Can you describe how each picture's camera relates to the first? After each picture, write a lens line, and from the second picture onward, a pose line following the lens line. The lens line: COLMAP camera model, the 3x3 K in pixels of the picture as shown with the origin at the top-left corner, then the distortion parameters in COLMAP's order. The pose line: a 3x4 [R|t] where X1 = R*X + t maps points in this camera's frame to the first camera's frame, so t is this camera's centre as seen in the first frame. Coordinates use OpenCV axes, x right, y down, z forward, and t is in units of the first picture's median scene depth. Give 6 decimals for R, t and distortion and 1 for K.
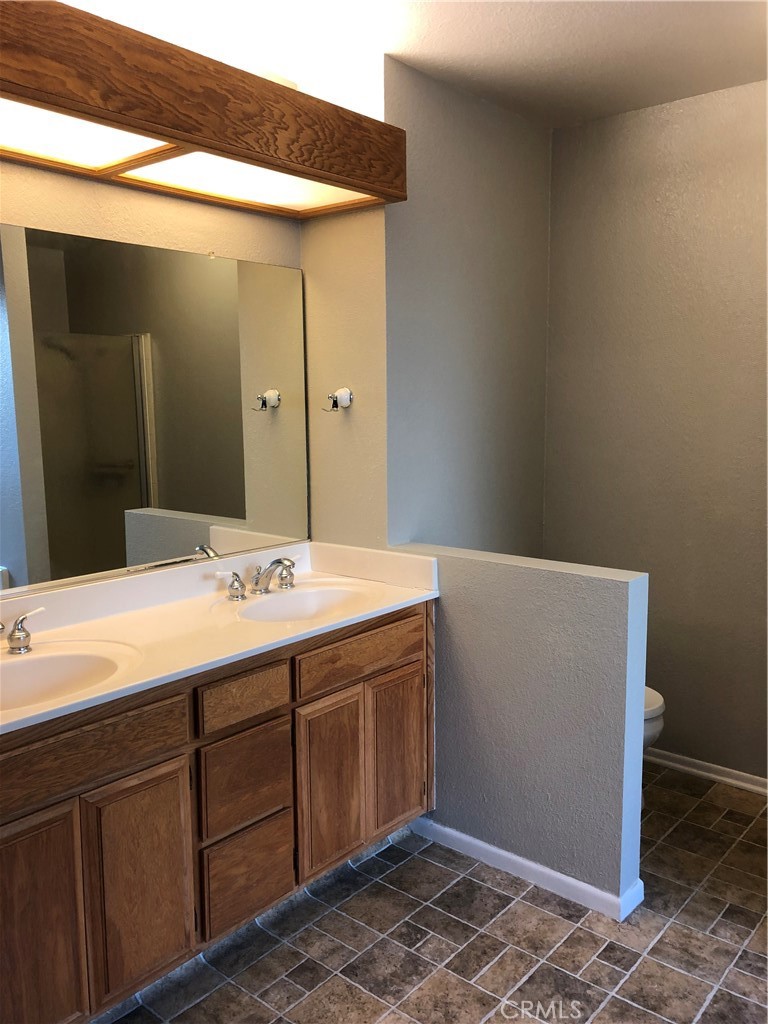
lens RADIAL K [[839.3, 0, 382.3], [0, 839.3, 511.1], [0, 0, 1]] dist [0.054066, -0.053976]
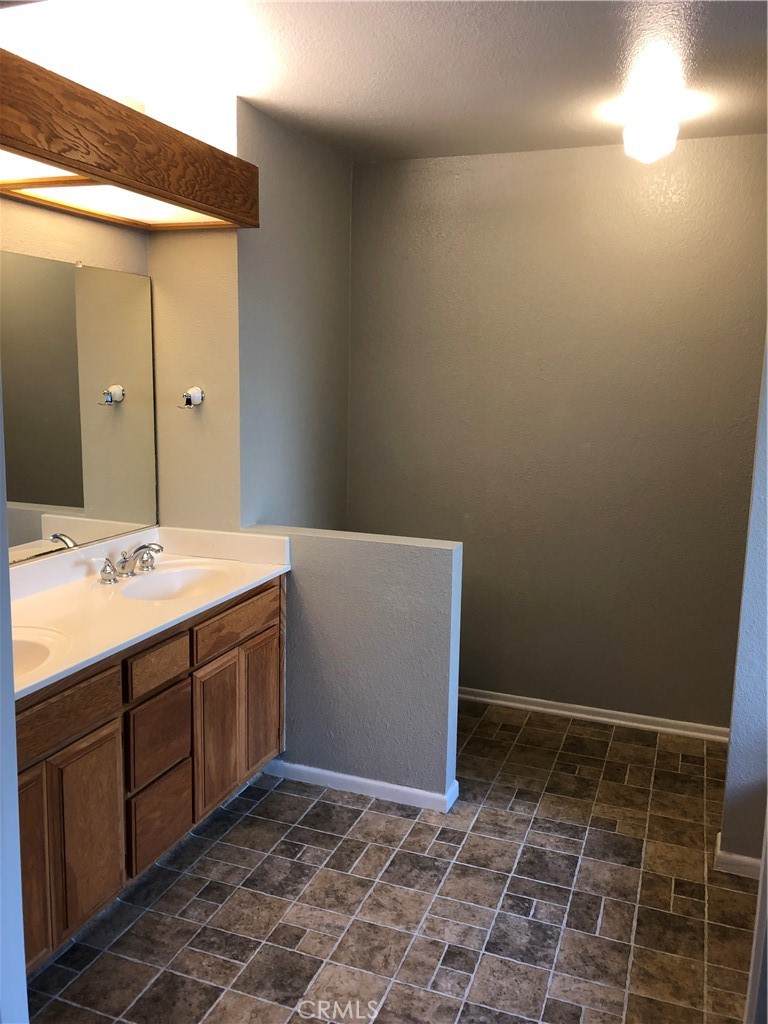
lens RADIAL K [[839.3, 0, 384.0], [0, 839.3, 513.2], [0, 0, 1]] dist [0.054066, -0.053976]
pose [[0.941653, -0.031606, 0.335099, -0.226042], [0.019353, 0.999018, 0.039844, -0.024223], [-0.336029, -0.031034, 0.941340, -0.163078]]
